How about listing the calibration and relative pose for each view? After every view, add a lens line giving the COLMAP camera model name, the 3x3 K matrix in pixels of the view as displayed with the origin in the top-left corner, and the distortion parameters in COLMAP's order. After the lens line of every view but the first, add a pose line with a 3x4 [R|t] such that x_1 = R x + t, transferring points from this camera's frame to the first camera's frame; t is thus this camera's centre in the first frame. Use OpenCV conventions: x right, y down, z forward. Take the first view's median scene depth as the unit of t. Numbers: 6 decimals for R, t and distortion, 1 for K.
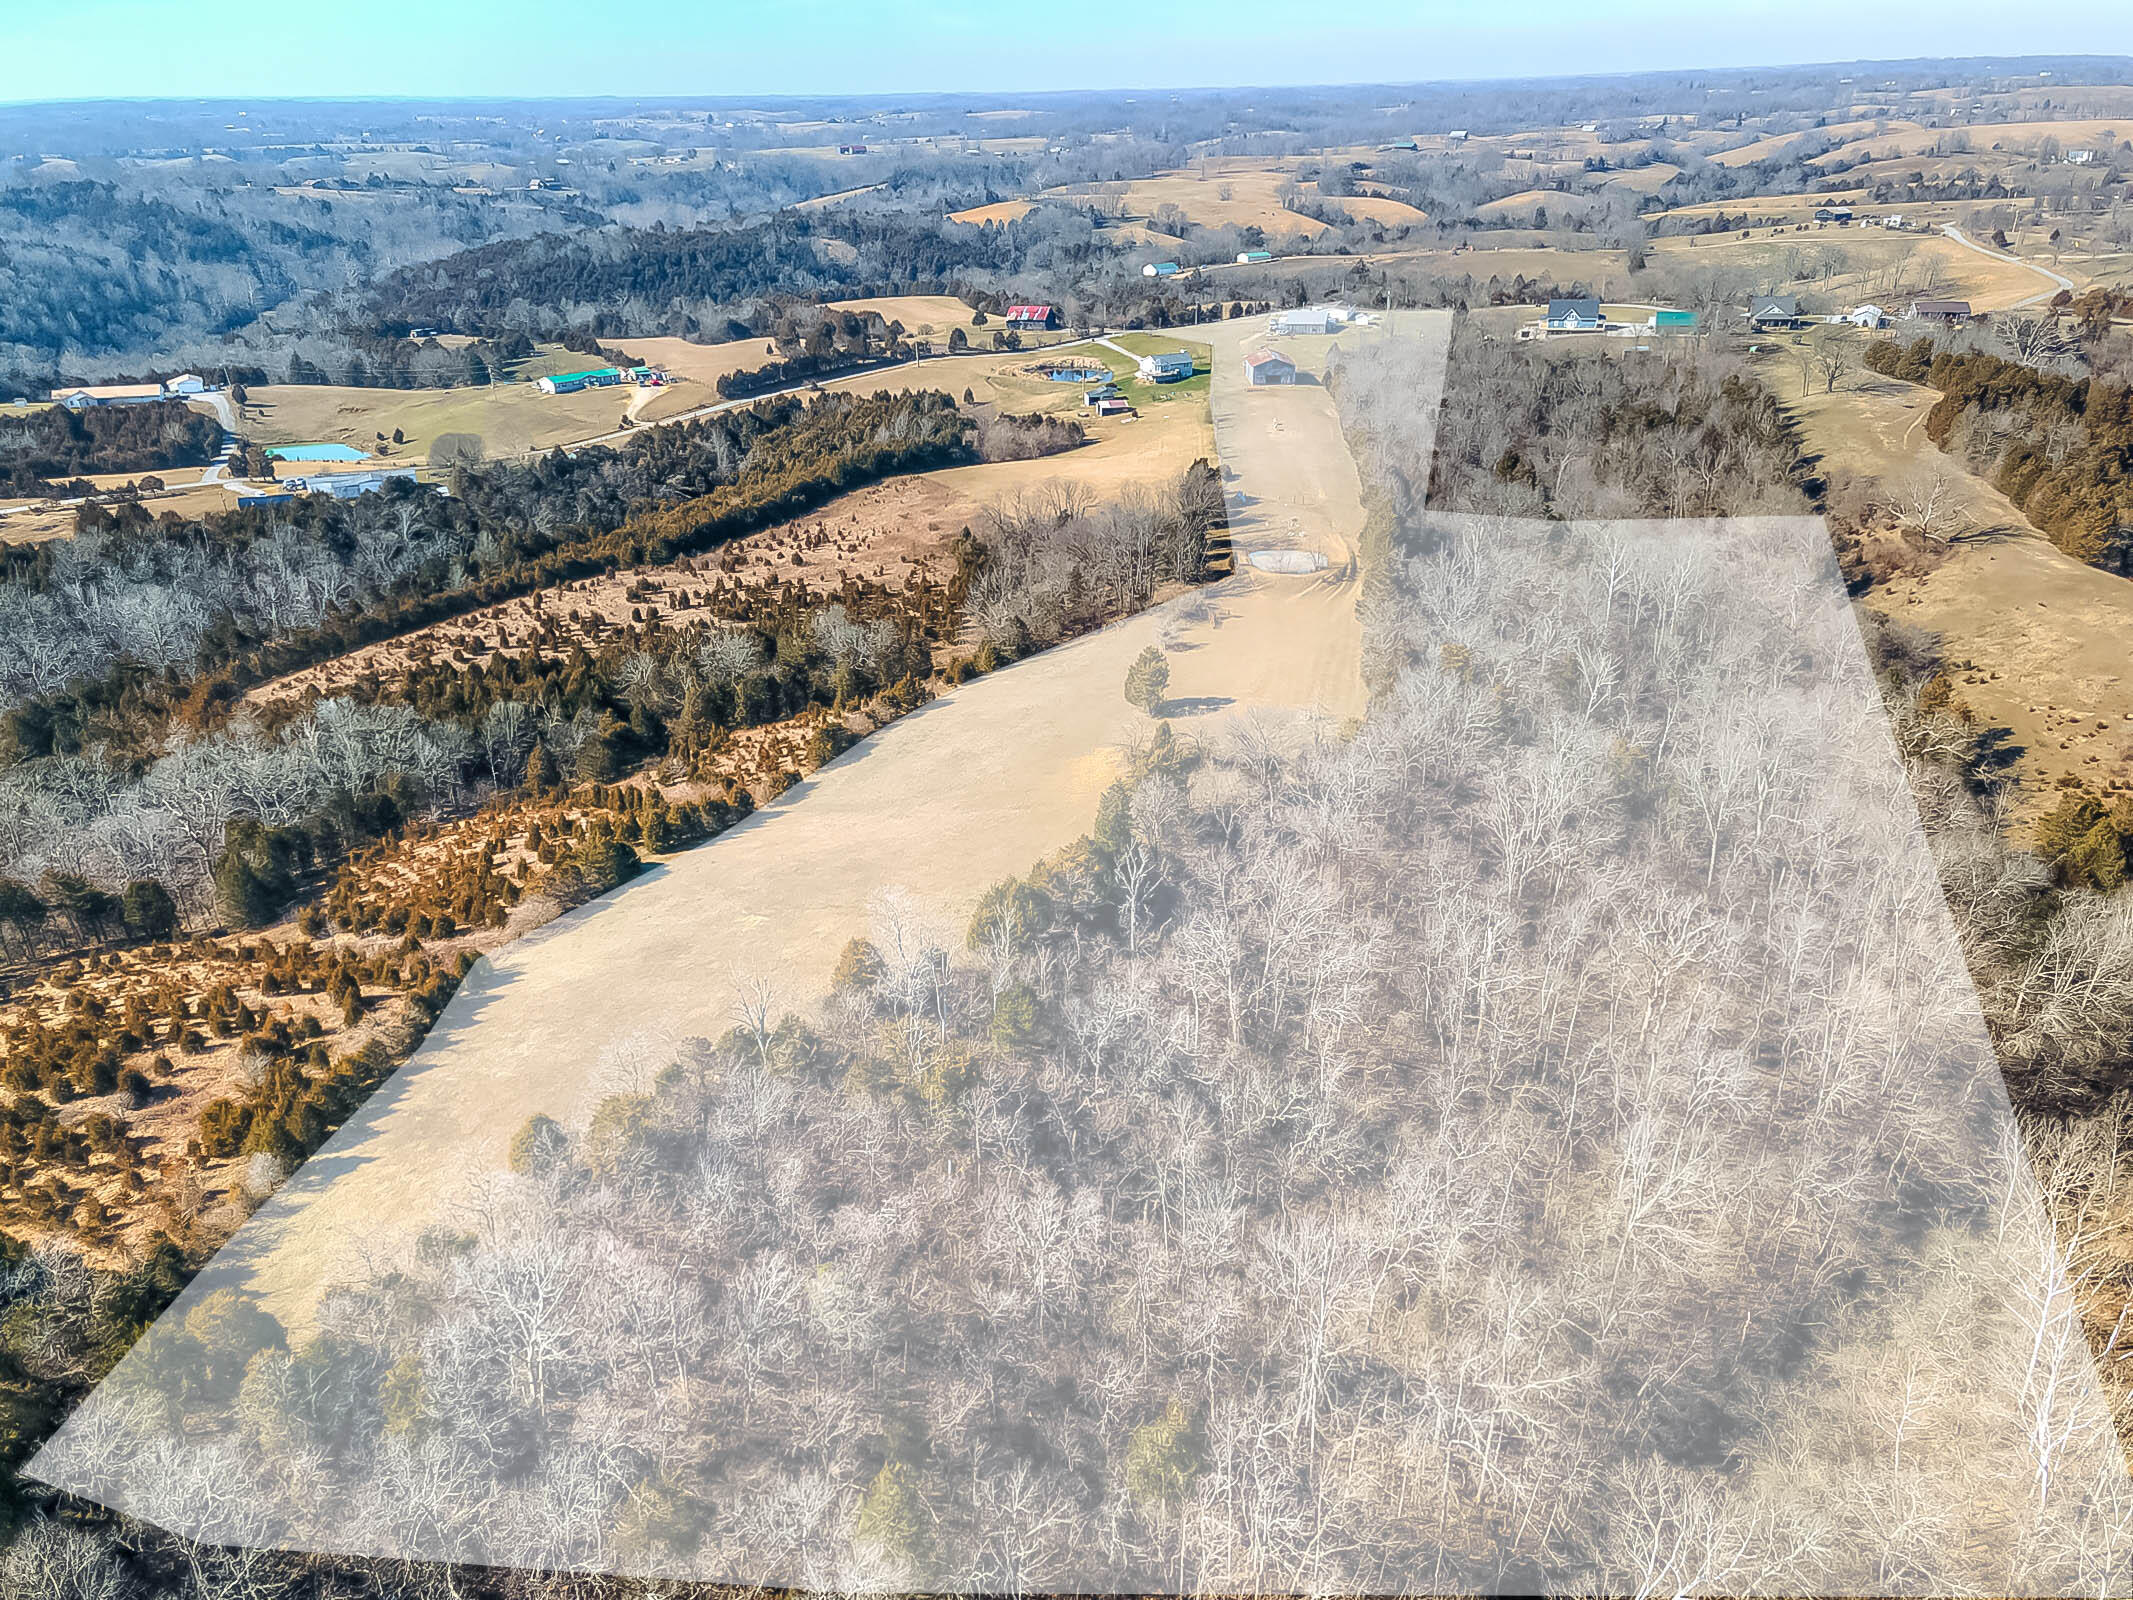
lens RADIAL K [[1587.2, 0, 1066.5], [0, 1587.2, 800.0], [0, 0, 1]] dist [-0.008098, 0.143700]
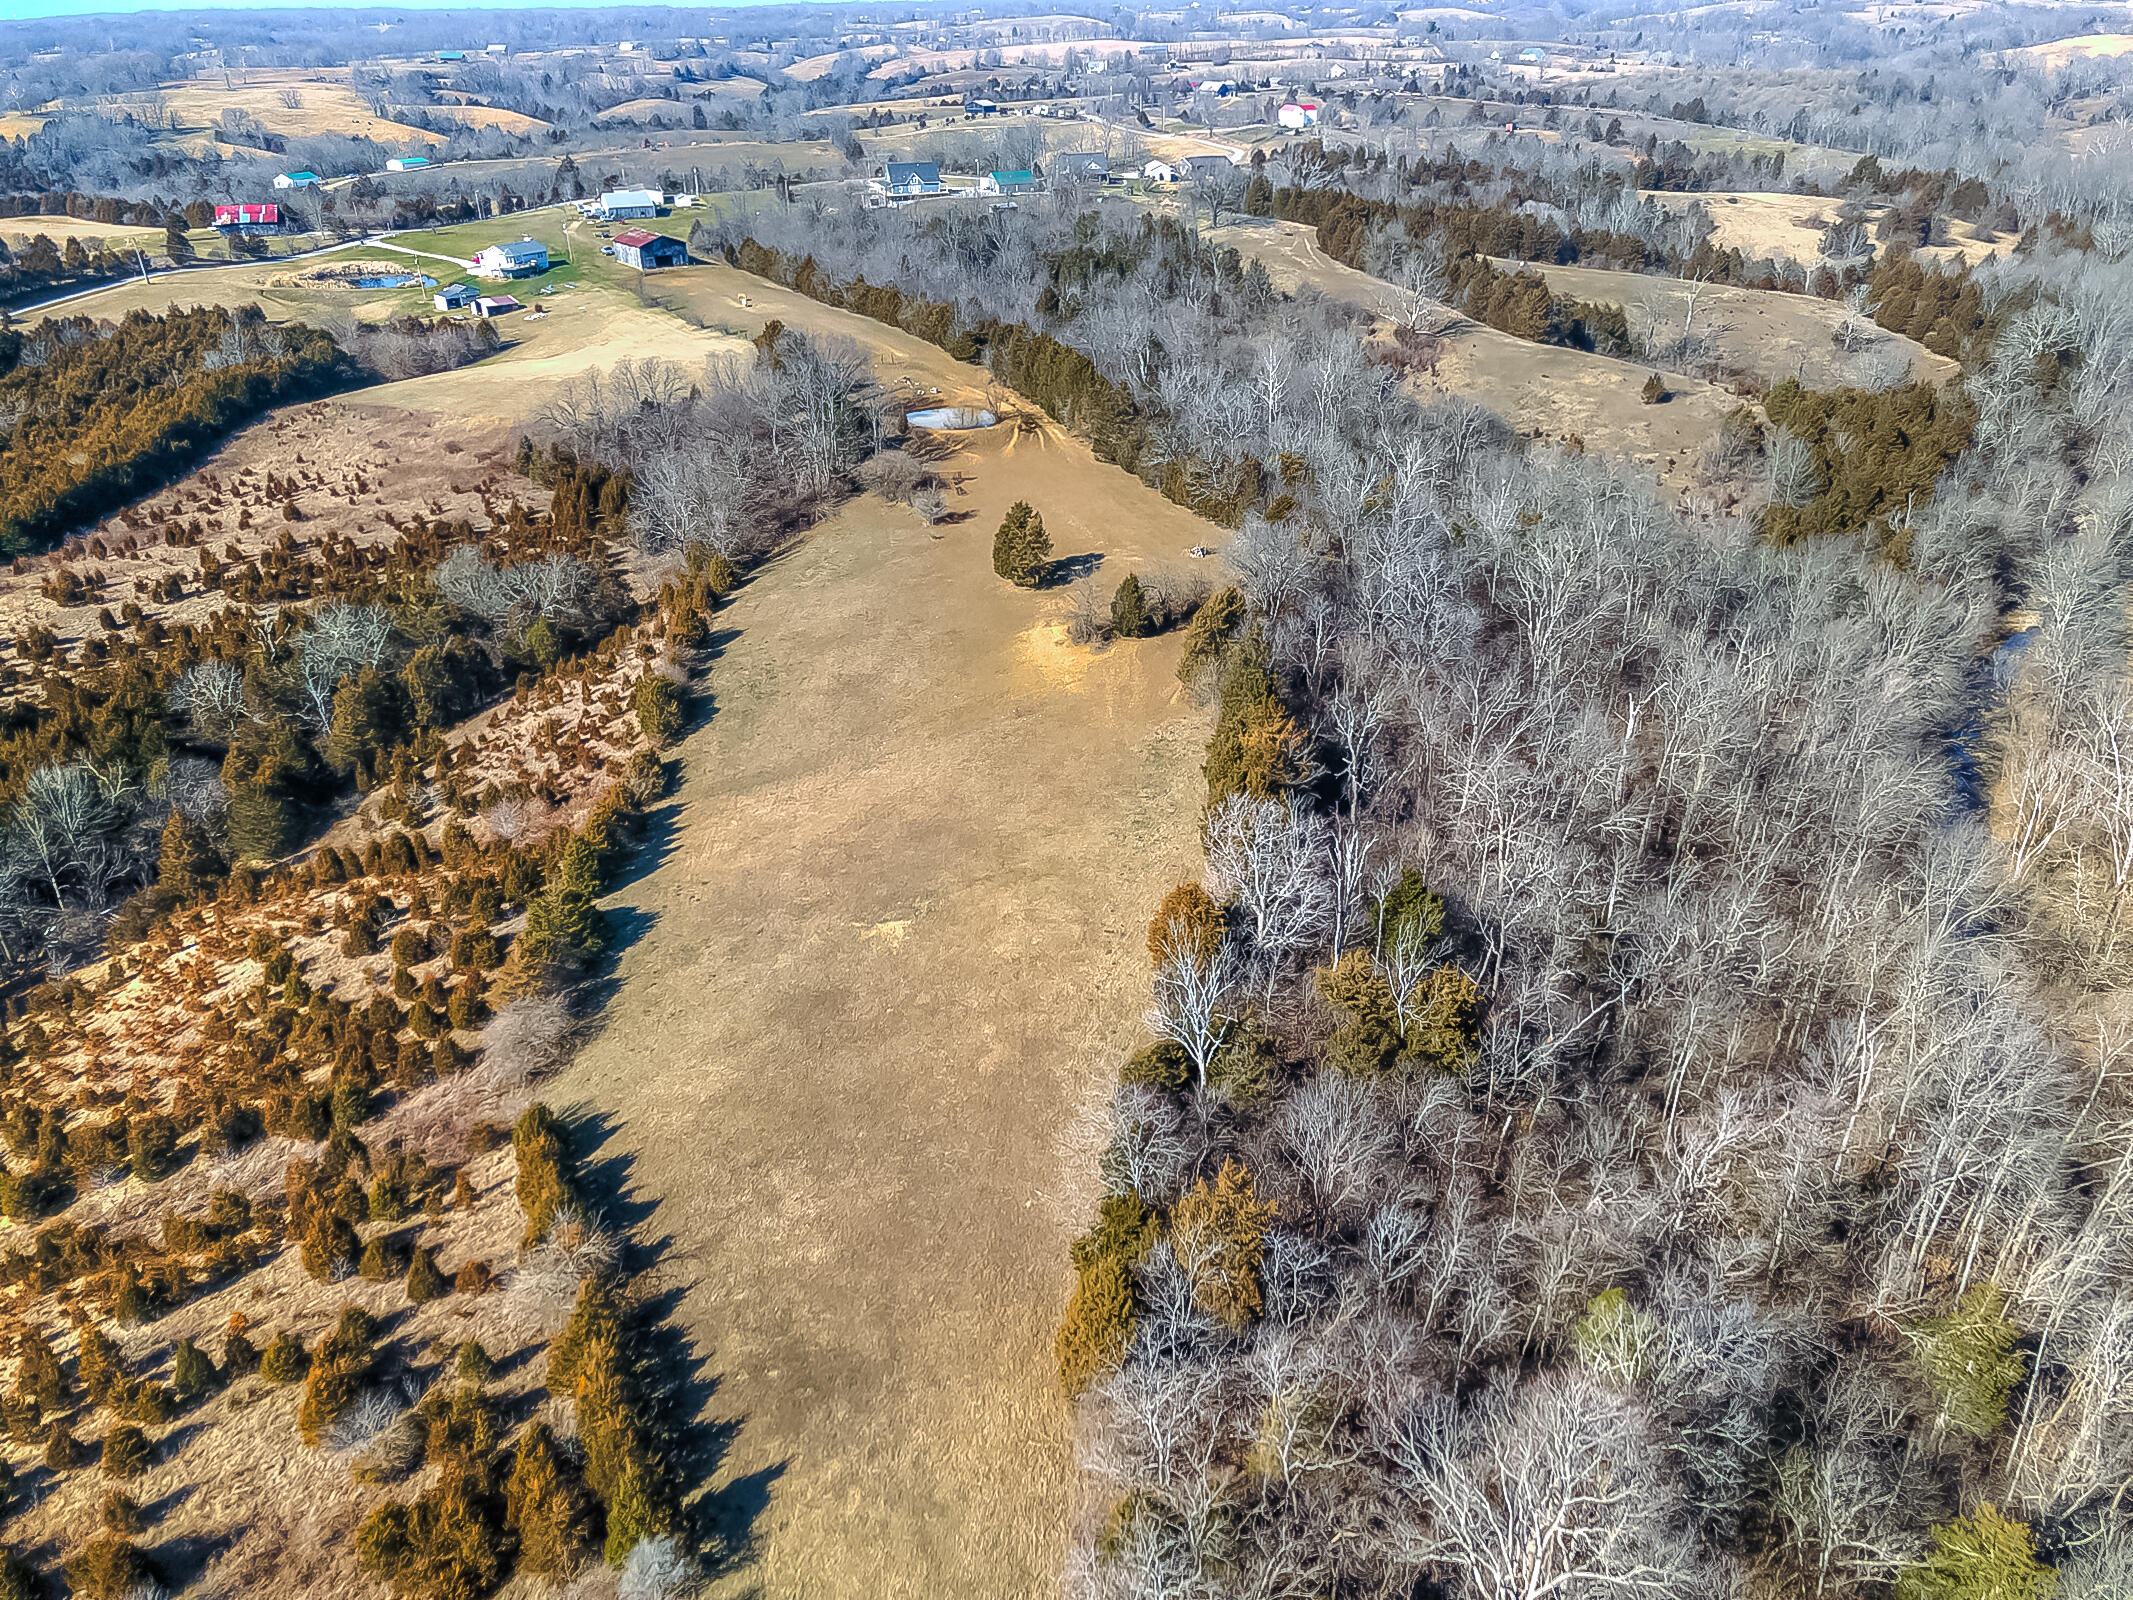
lens RADIAL K [[1587.2, 0, 1066.5], [0, 1587.2, 800.0], [0, 0, 1]] dist [-0.008098, 0.143700]
pose [[0.834766, -0.244522, 0.493330, -0.171094], [0.229663, 0.968945, 0.091650, -0.008794], [-0.500420, 0.036793, 0.865000, 0.138744]]
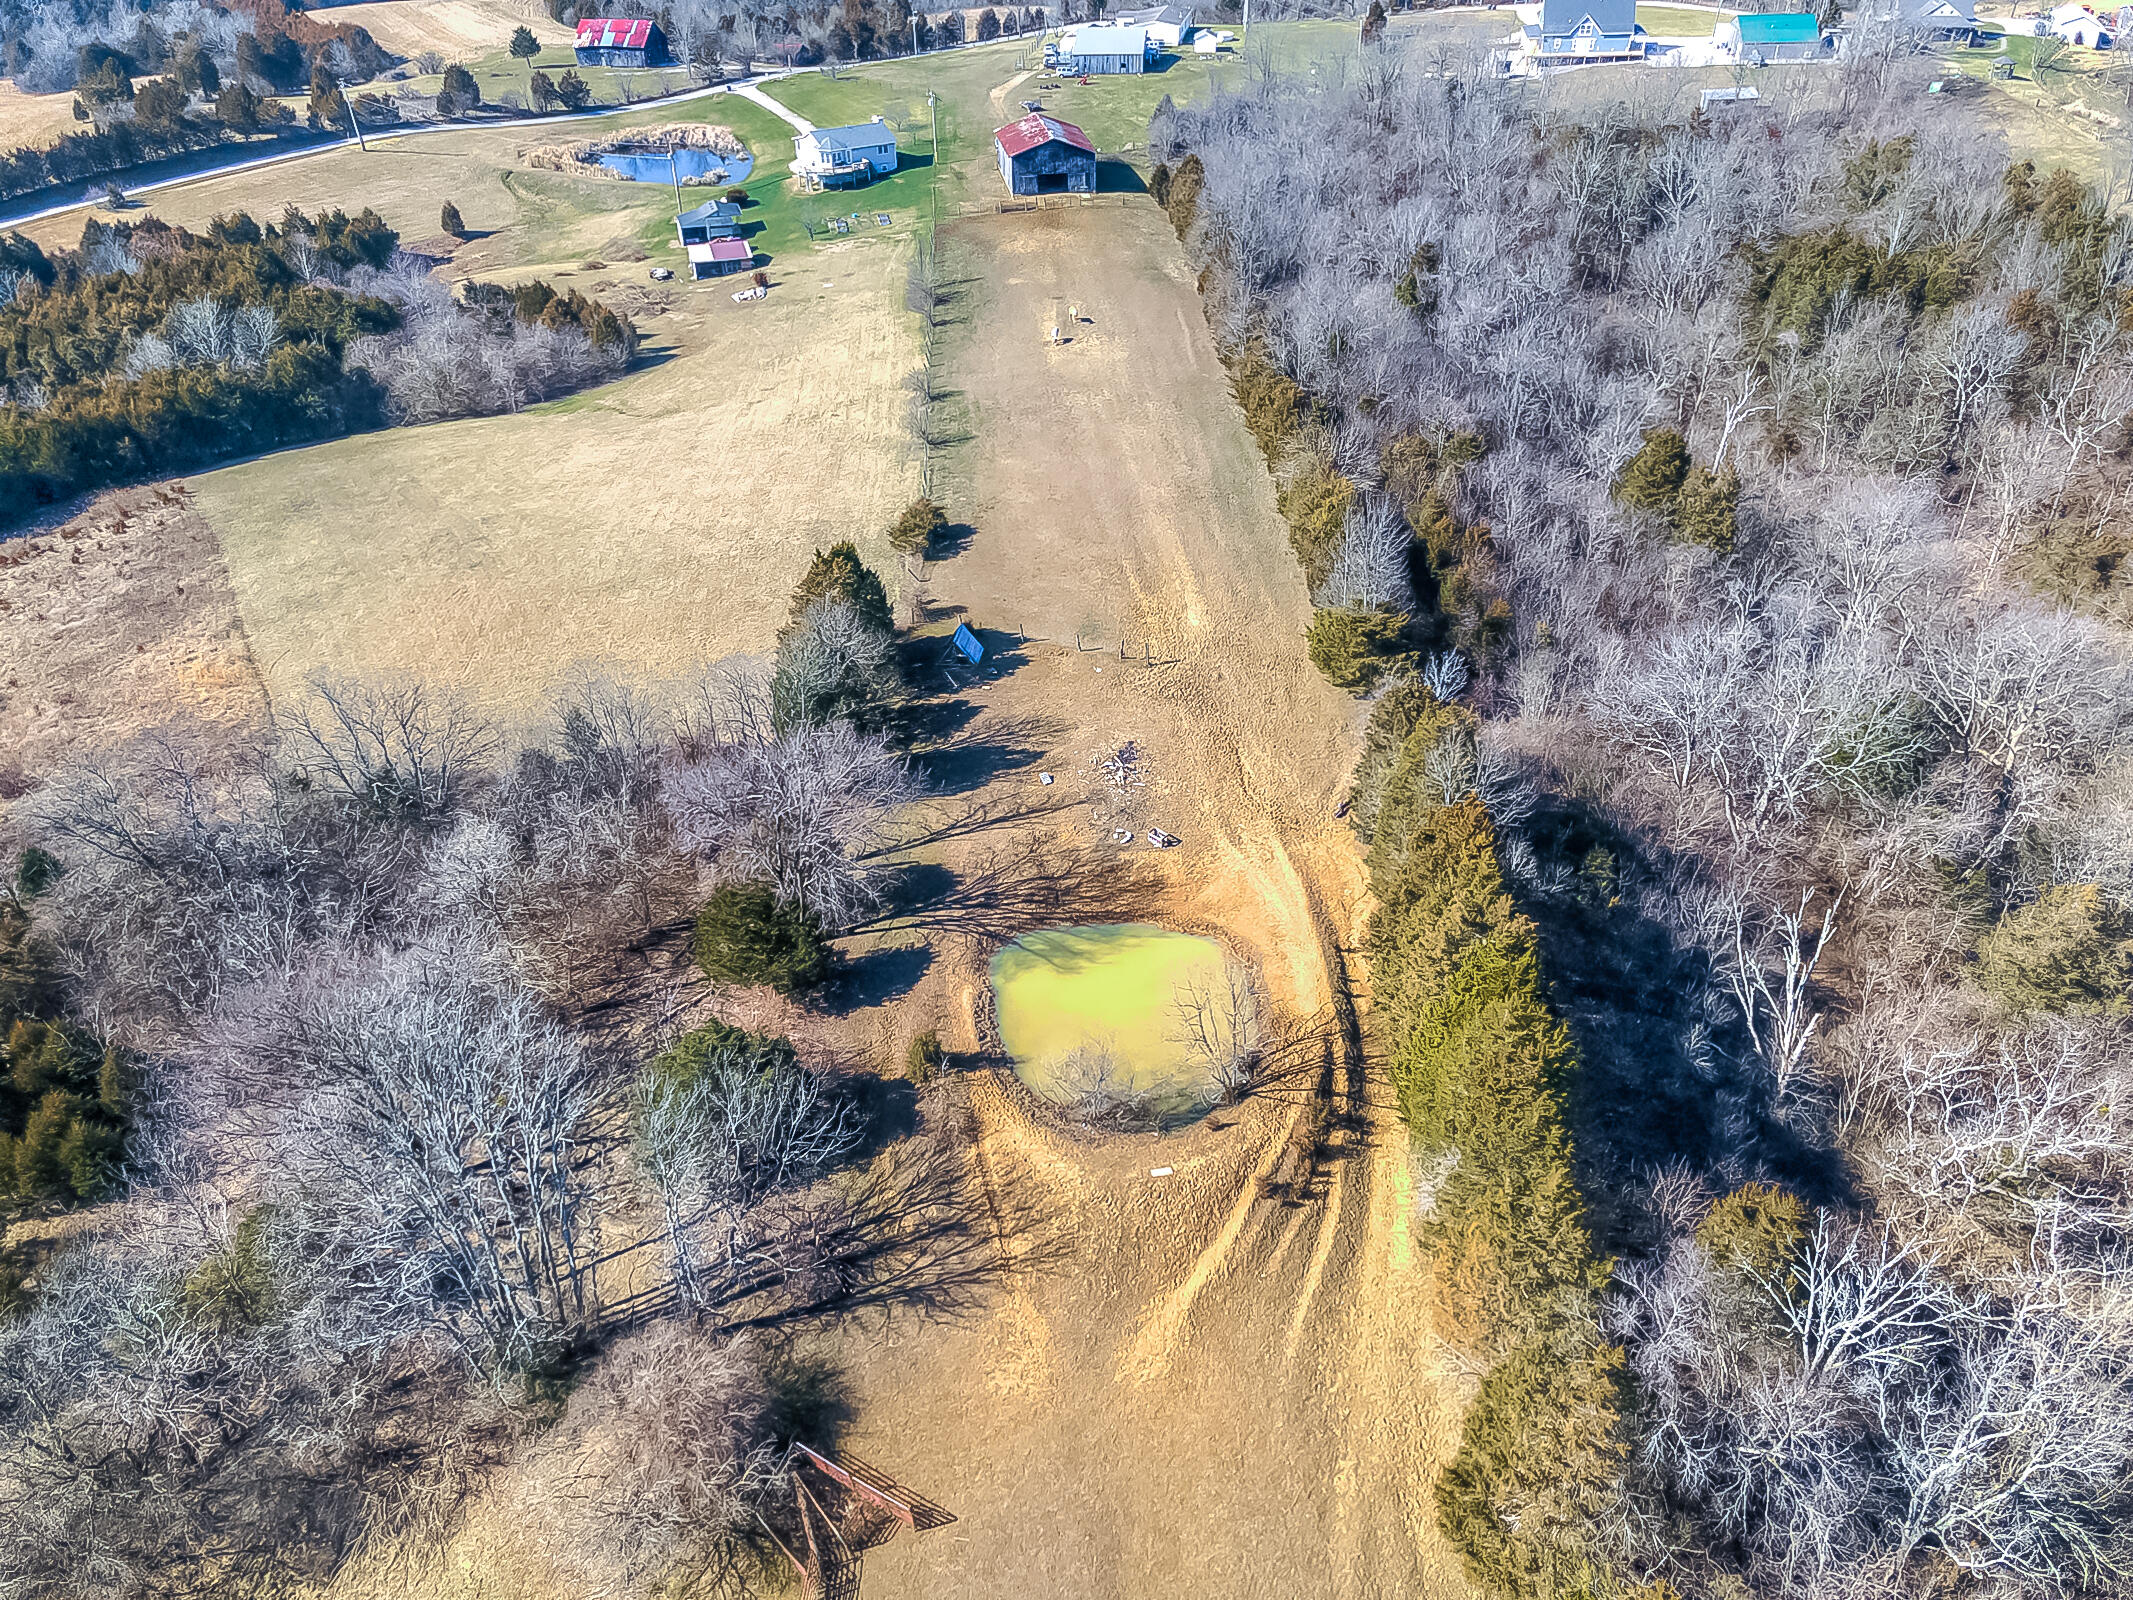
lens RADIAL K [[1598.7, 0, 1066.5], [0, 1598.7, 800.0], [0, 0, 1]] dist [0.058563, 0.007162]
pose [[0.991722, -0.067874, 0.109000, 0.060276], [0.050337, 0.986431, 0.156267, -0.139435], [-0.118128, -0.149487, 0.981682, 0.432198]]
